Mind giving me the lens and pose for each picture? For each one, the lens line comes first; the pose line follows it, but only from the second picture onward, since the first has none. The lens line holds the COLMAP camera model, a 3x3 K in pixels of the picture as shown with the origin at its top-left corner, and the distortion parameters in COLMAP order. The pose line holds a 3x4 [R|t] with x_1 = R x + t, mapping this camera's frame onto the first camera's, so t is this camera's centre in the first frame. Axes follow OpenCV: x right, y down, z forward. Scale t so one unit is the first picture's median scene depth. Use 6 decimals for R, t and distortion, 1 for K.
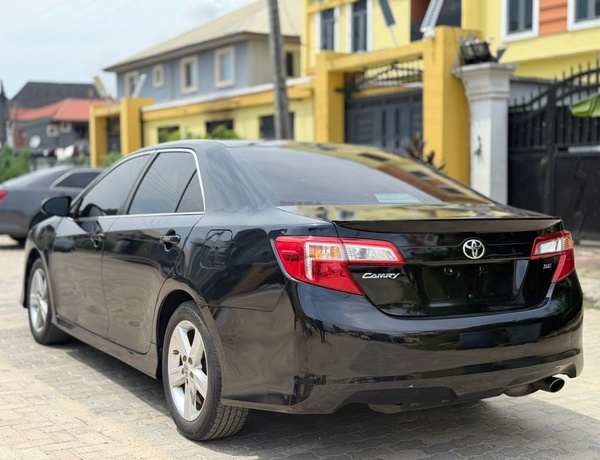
lens RADIAL K [[857.3, 0, 300.0], [0, 857.3, 230.0], [0, 0, 1]] dist [0.179374, 0.016607]
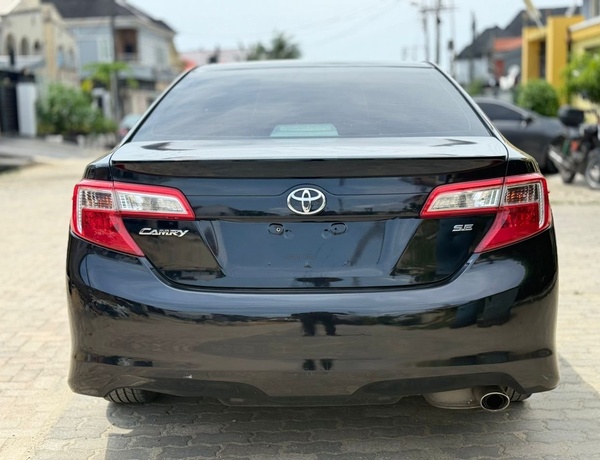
lens RADIAL K [[857.3, 0, 300.0], [0, 857.3, 230.0], [0, 0, 1]] dist [0.179374, 0.016607]
pose [[0.849236, 0.049188, -0.525717, 0.570805], [-0.007055, 0.996620, 0.081852, -0.012364], [0.527966, -0.065803, 0.846712, 0.385366]]
